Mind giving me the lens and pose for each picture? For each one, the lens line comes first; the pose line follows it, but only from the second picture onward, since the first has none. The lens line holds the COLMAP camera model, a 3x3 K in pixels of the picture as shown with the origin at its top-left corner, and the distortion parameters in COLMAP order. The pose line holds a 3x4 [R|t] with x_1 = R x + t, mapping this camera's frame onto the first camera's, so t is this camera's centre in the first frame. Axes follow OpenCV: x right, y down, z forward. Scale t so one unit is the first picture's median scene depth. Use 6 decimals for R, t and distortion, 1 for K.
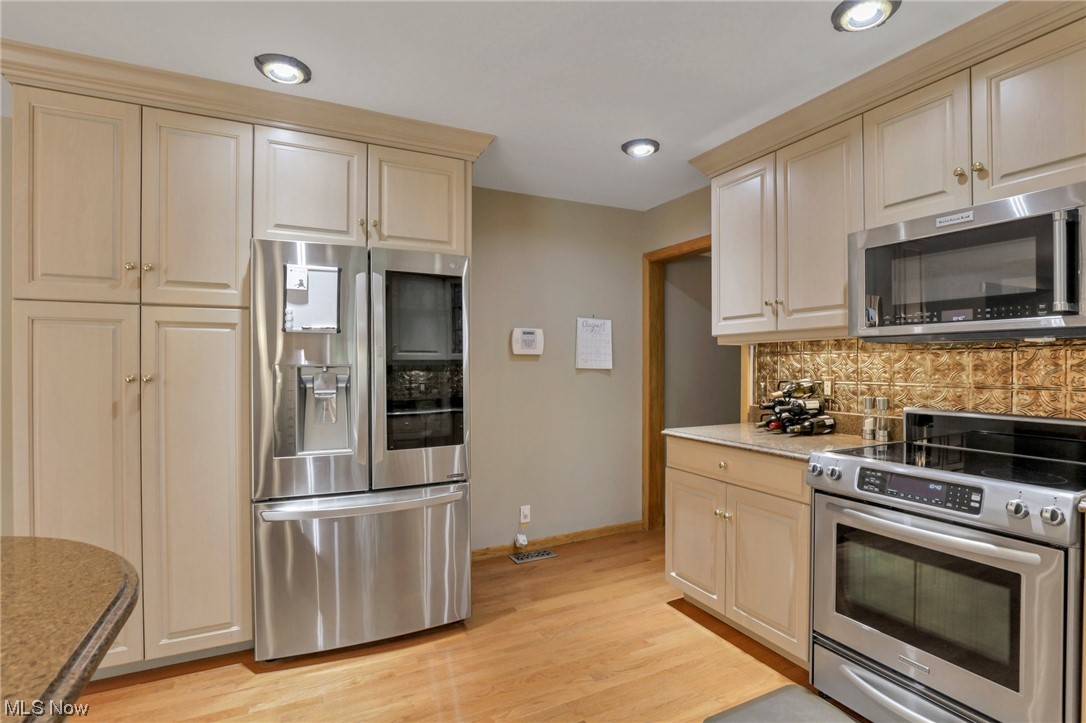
lens RADIAL K [[508.7, 0, 547.3], [0, 508.7, 352.6], [0, 0, 1]] dist [-0.000890, -0.000054]
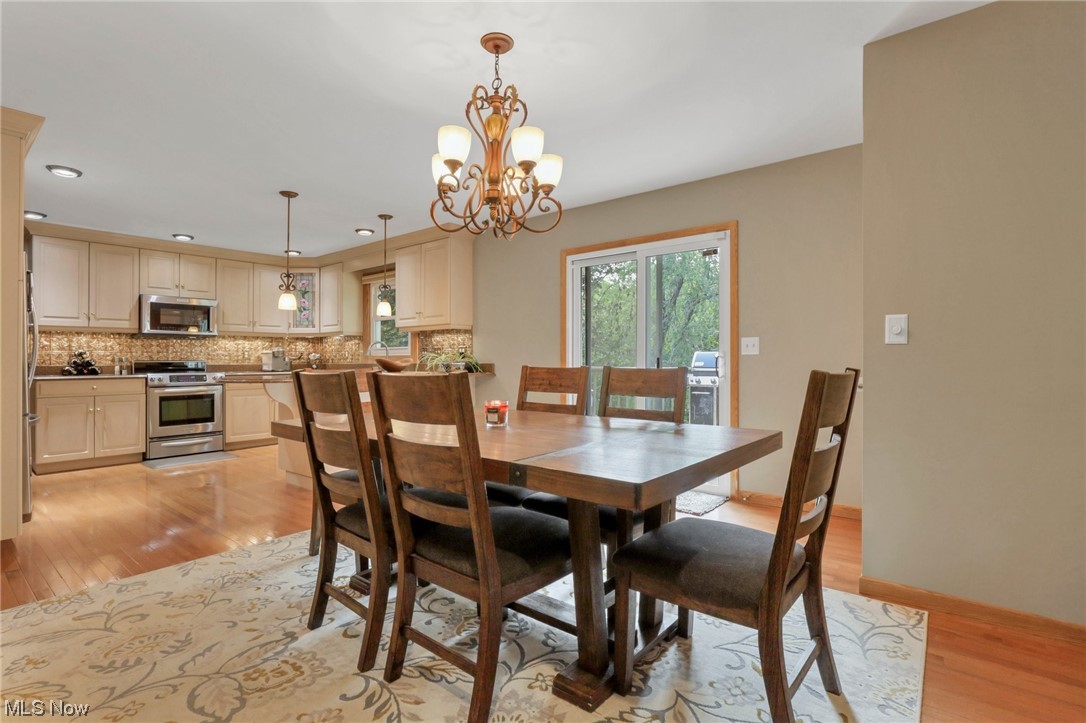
lens RADIAL K [[514.7, 0, 543.0], [0, 514.7, 361.5], [0, 0, 1]] dist [-0.018194, 0.000466]
pose [[-0.381380, 0.003440, 0.924412, -2.686772], [-0.010414, 0.999914, -0.008017, 0.120950], [-0.924360, -0.012685, -0.381311, 0.064558]]
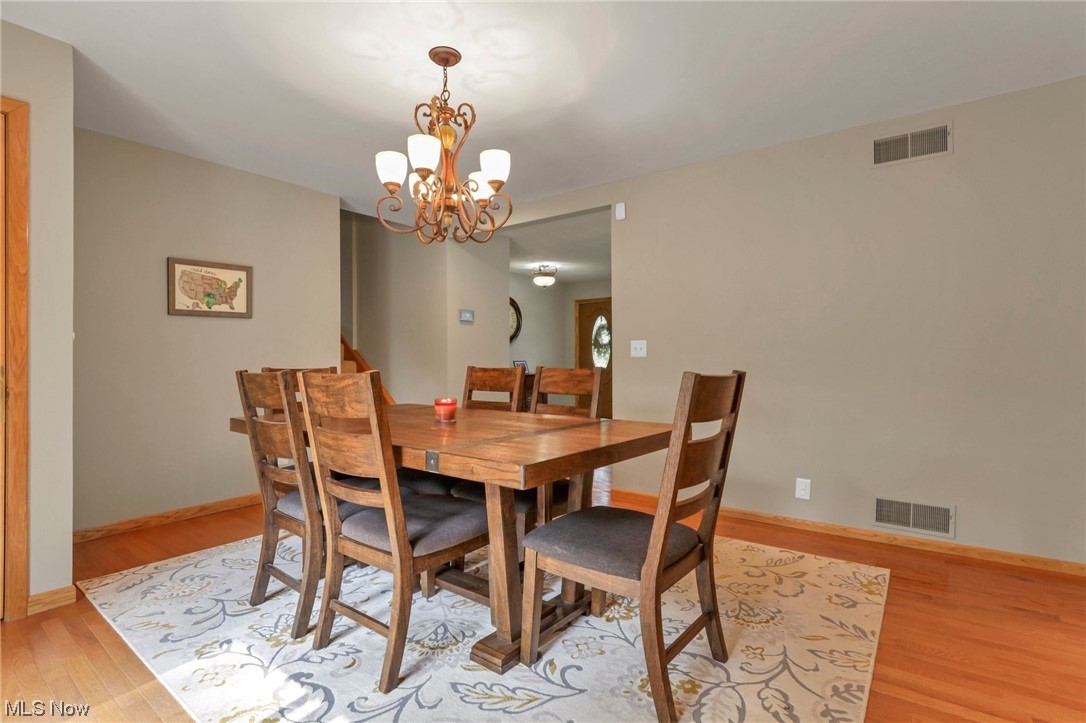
lens RADIAL K [[514.7, 0, 543.0], [0, 514.7, 361.5], [0, 0, 1]] dist [-0.018194, 0.000466]
pose [[0.421418, 0.011233, -0.906797, -0.575880], [0.022262, 0.999494, 0.022727, 0.091330], [0.906593, -0.029764, 0.420955, -0.521190]]
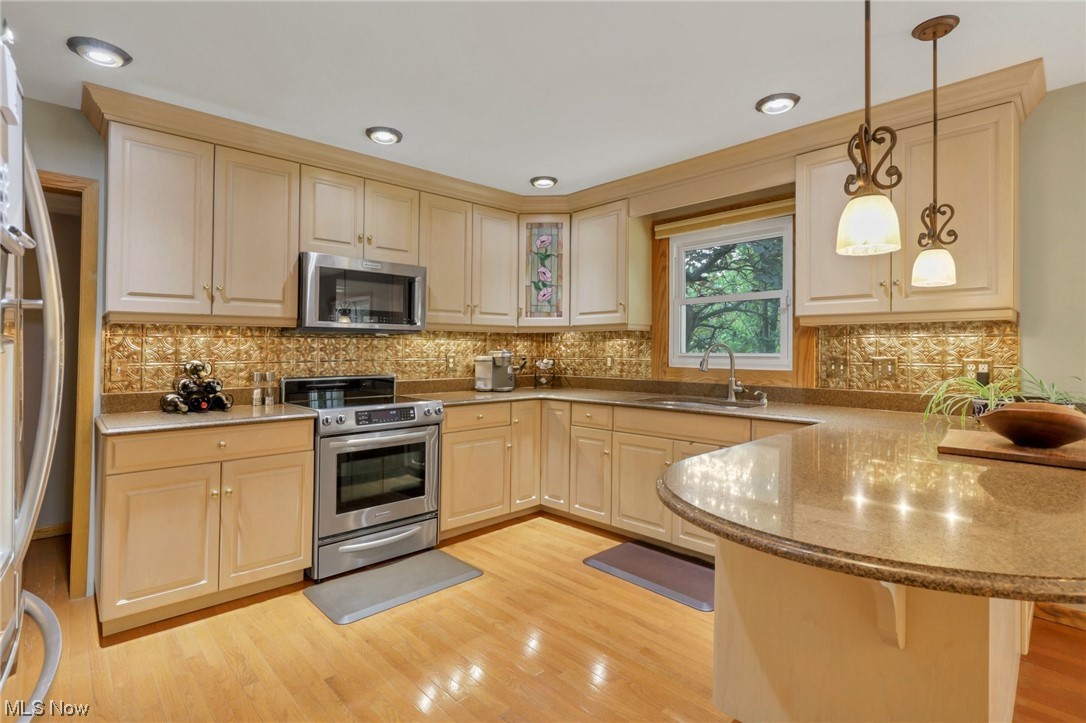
lens RADIAL K [[523.2, 0, 550.9], [0, 523.2, 347.9], [0, 0, 1]] dist [-0.023255, 0.000394]
pose [[-0.259608, 0.004859, 0.965702, -0.937613], [-0.019339, 0.999761, -0.010229, 0.028383], [-0.965520, -0.021331, -0.259452, 0.716289]]
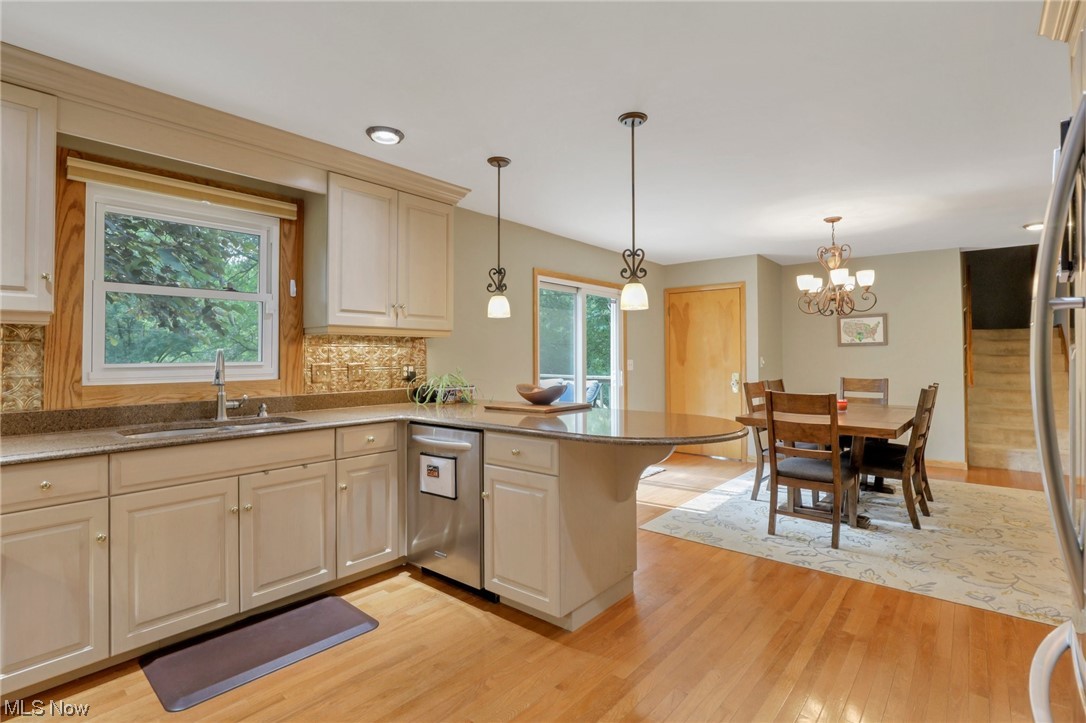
lens RADIAL K [[523.2, 0, 550.9], [0, 523.2, 347.9], [0, 0, 1]] dist [-0.023255, 0.000394]
pose [[-0.929255, 0.003146, -0.369426, 0.181425], [0.016842, 0.999285, -0.033853, 0.040335], [0.369055, -0.037680, -0.928643, 1.287756]]
